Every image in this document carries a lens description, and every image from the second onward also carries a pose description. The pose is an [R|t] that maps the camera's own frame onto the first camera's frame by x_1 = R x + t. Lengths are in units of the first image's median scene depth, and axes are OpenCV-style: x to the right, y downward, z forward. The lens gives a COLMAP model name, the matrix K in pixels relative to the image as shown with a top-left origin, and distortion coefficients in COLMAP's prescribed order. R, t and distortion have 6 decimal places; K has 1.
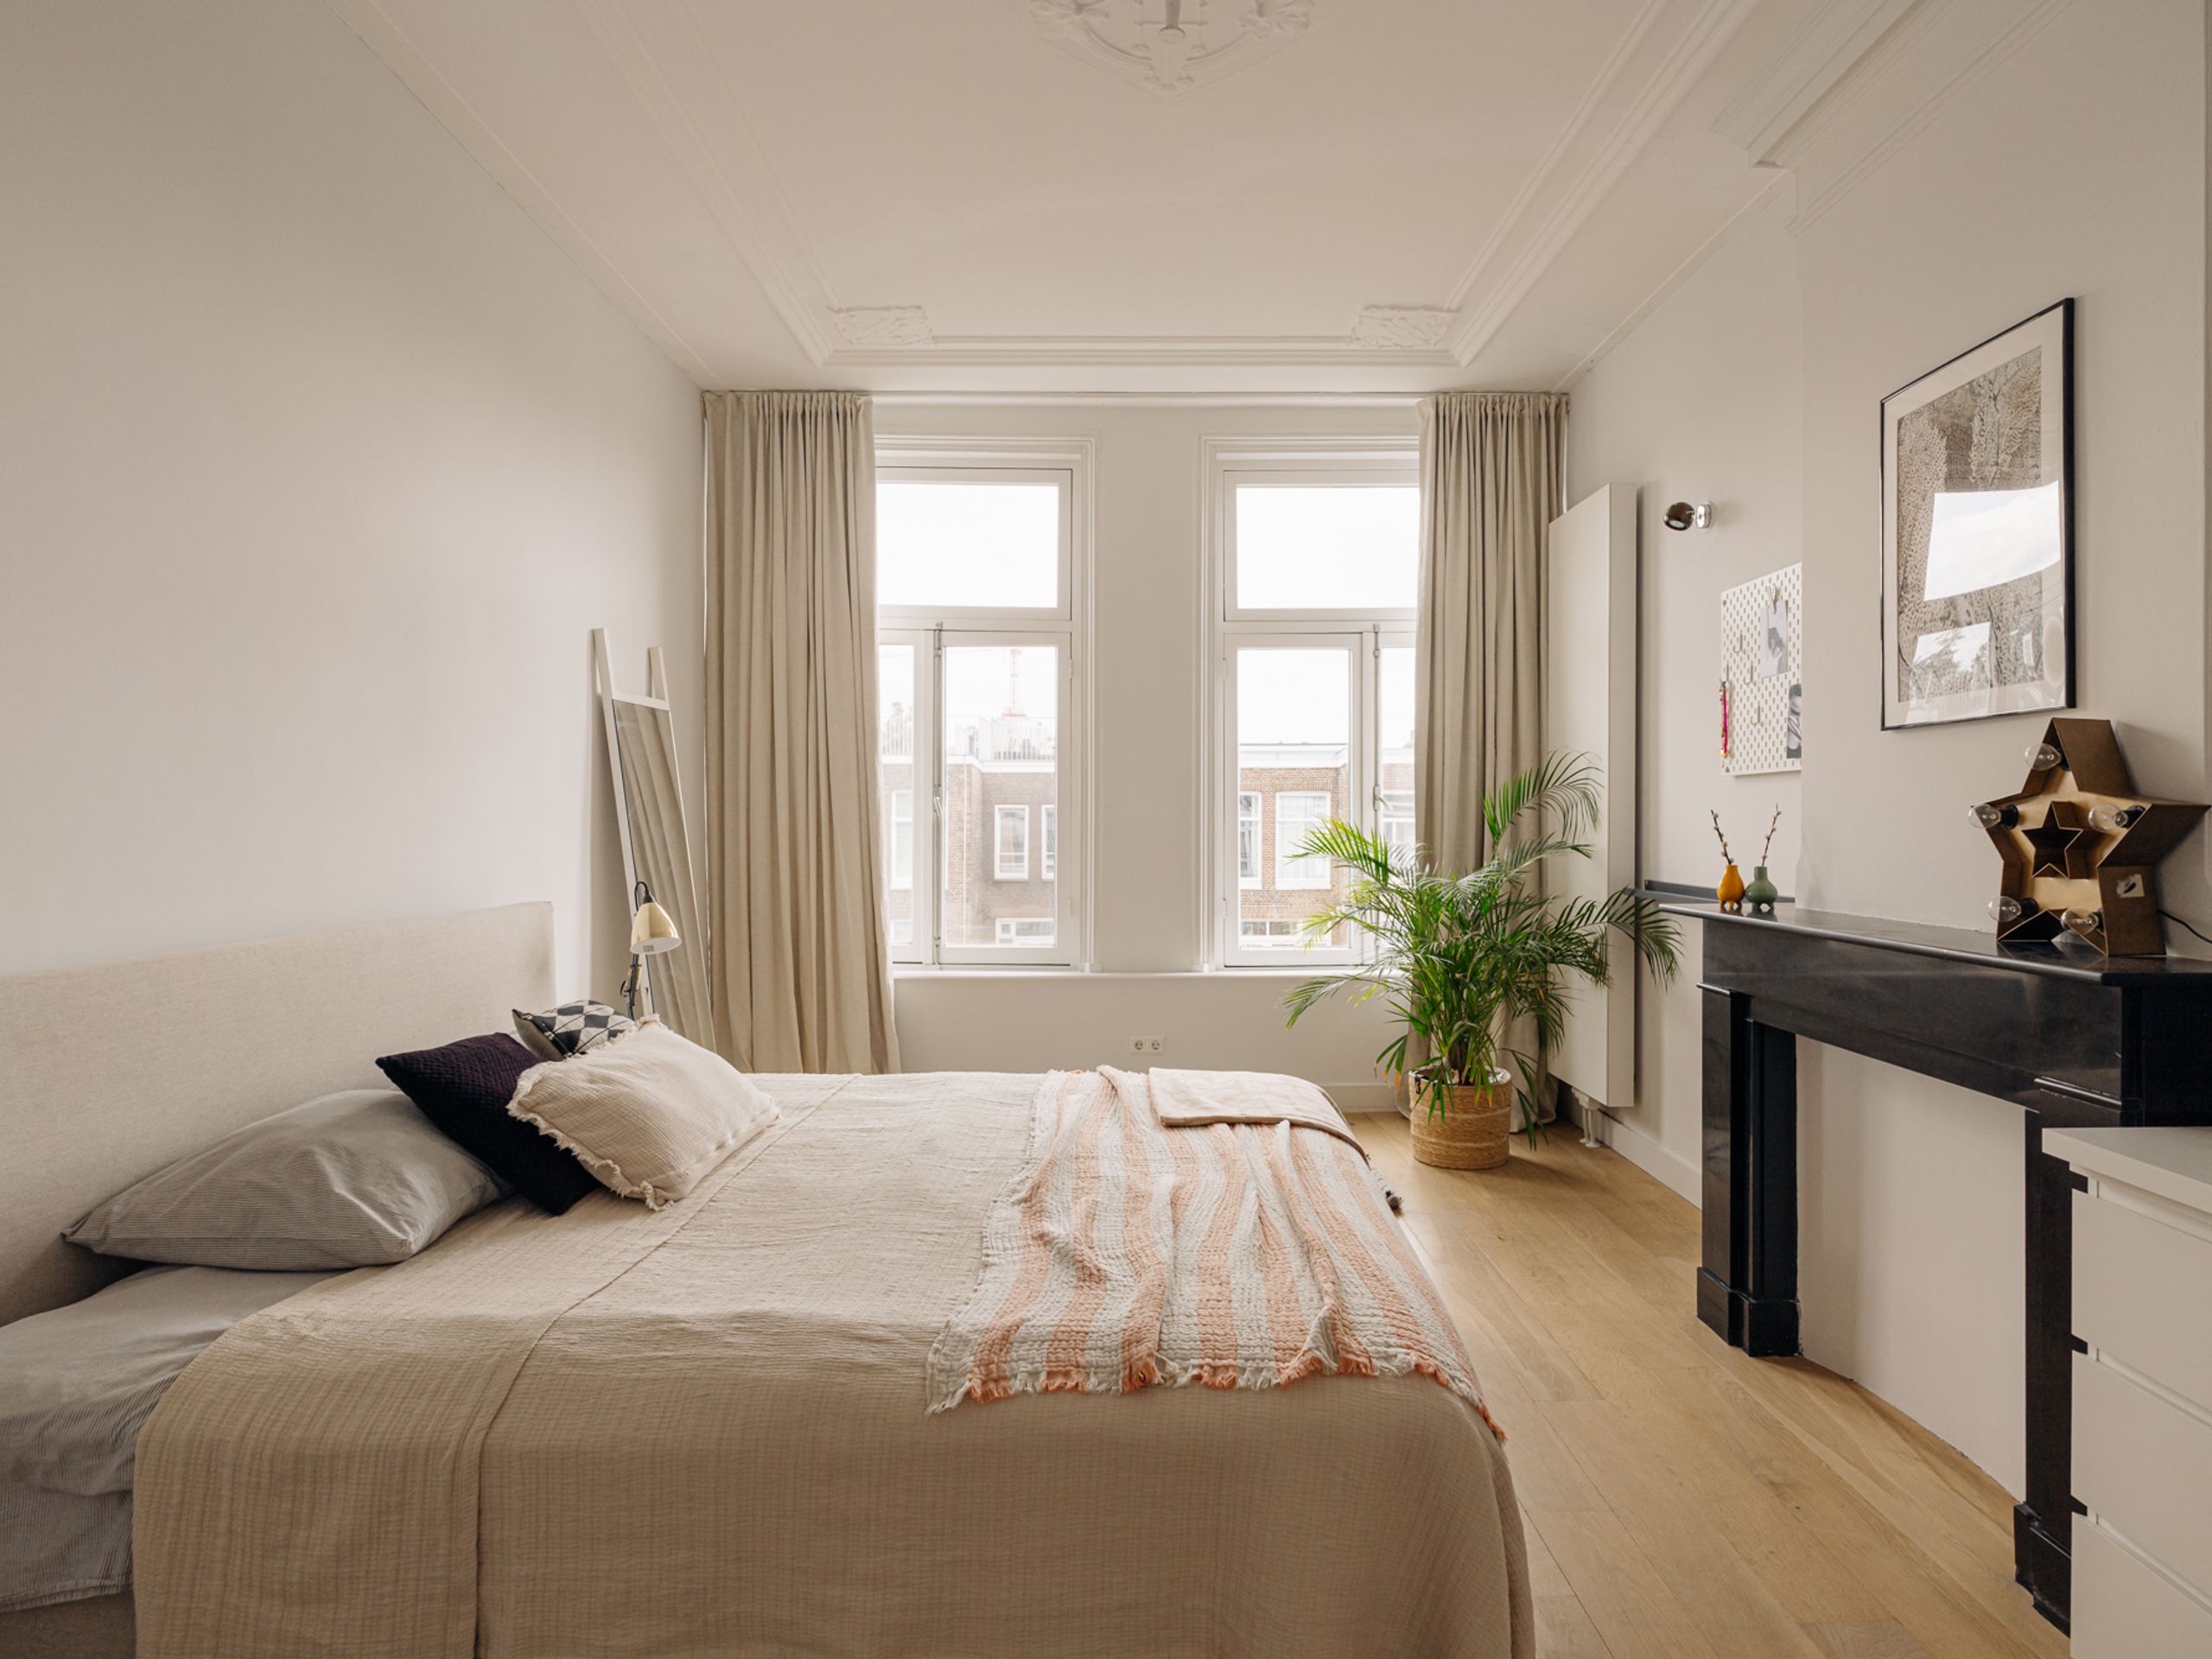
lens RADIAL K [[1233.0, 0, 1099.4], [0, 1233.0, 819.6], [0, 0, 1]] dist [-0.000560, -0.000920]
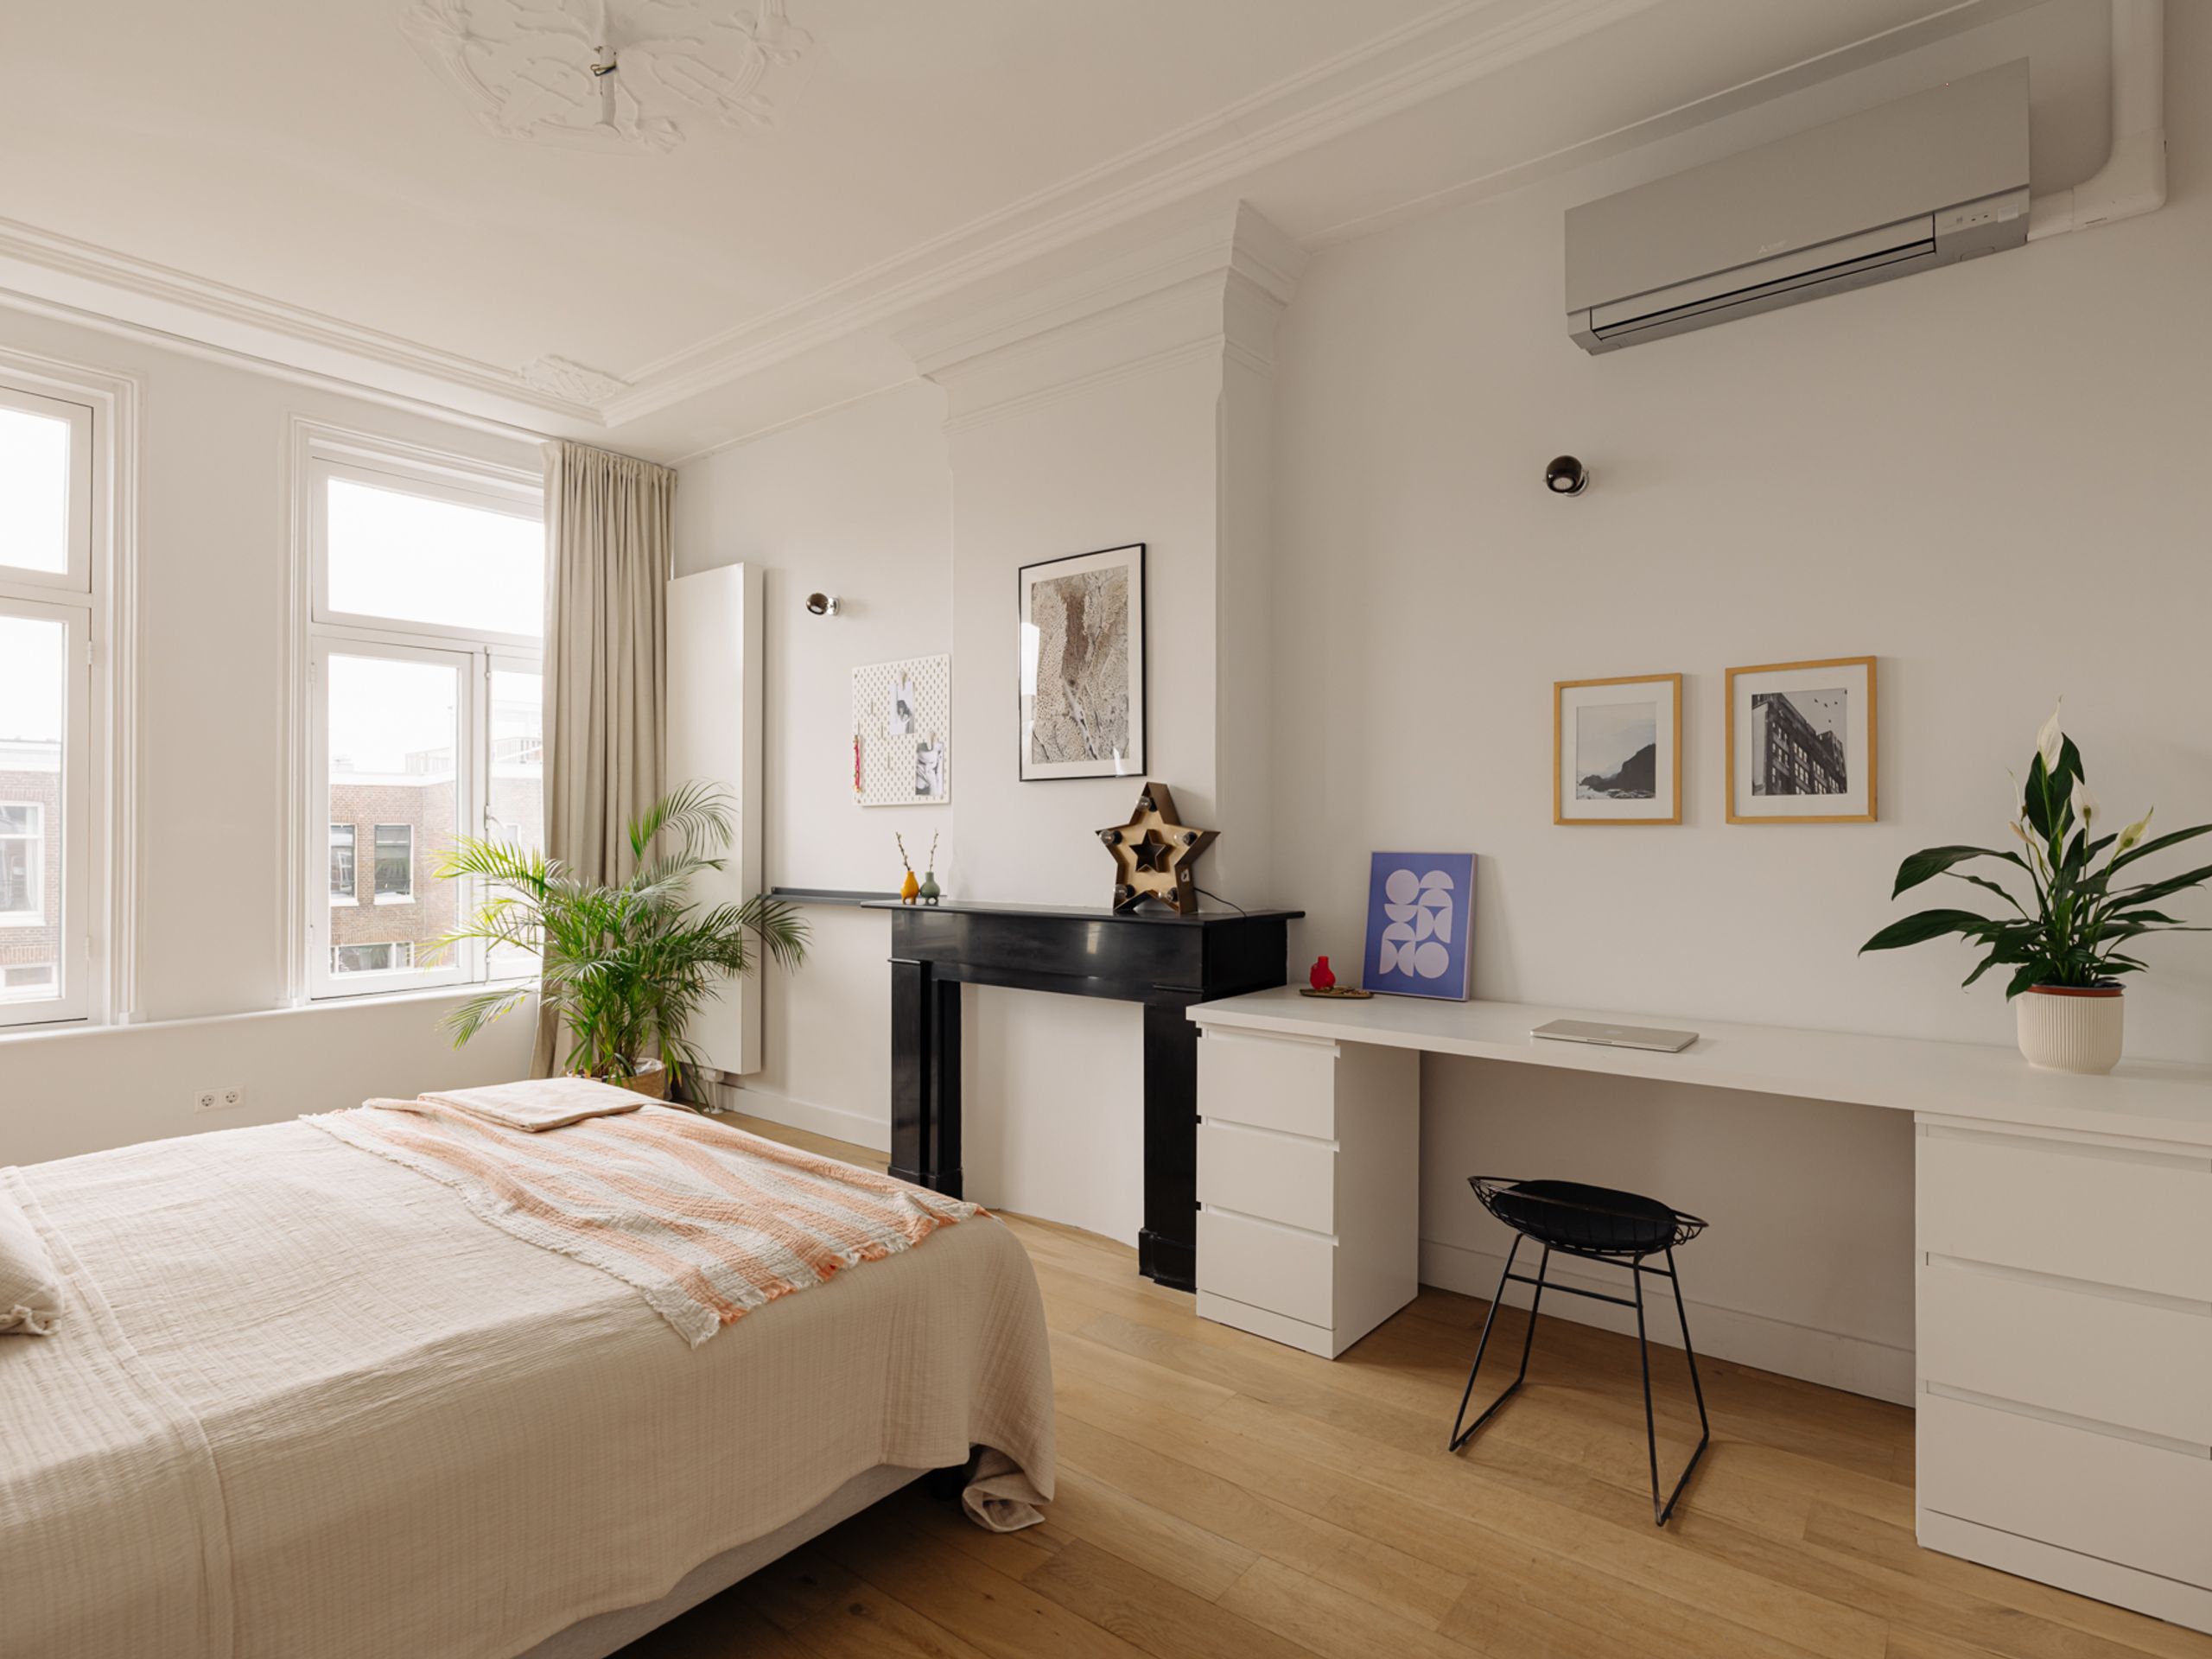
lens RADIAL K [[1180.9, 0, 1101.3], [0, 1180.9, 832.1], [0, 0, 1]] dist [-0.004814, -0.000983]
pose [[0.622815, 0.003000, 0.782364, -0.404728], [0.000205, 0.999992, -0.003998, -0.002249], [-0.782369, 0.002651, 0.622809, -0.002180]]
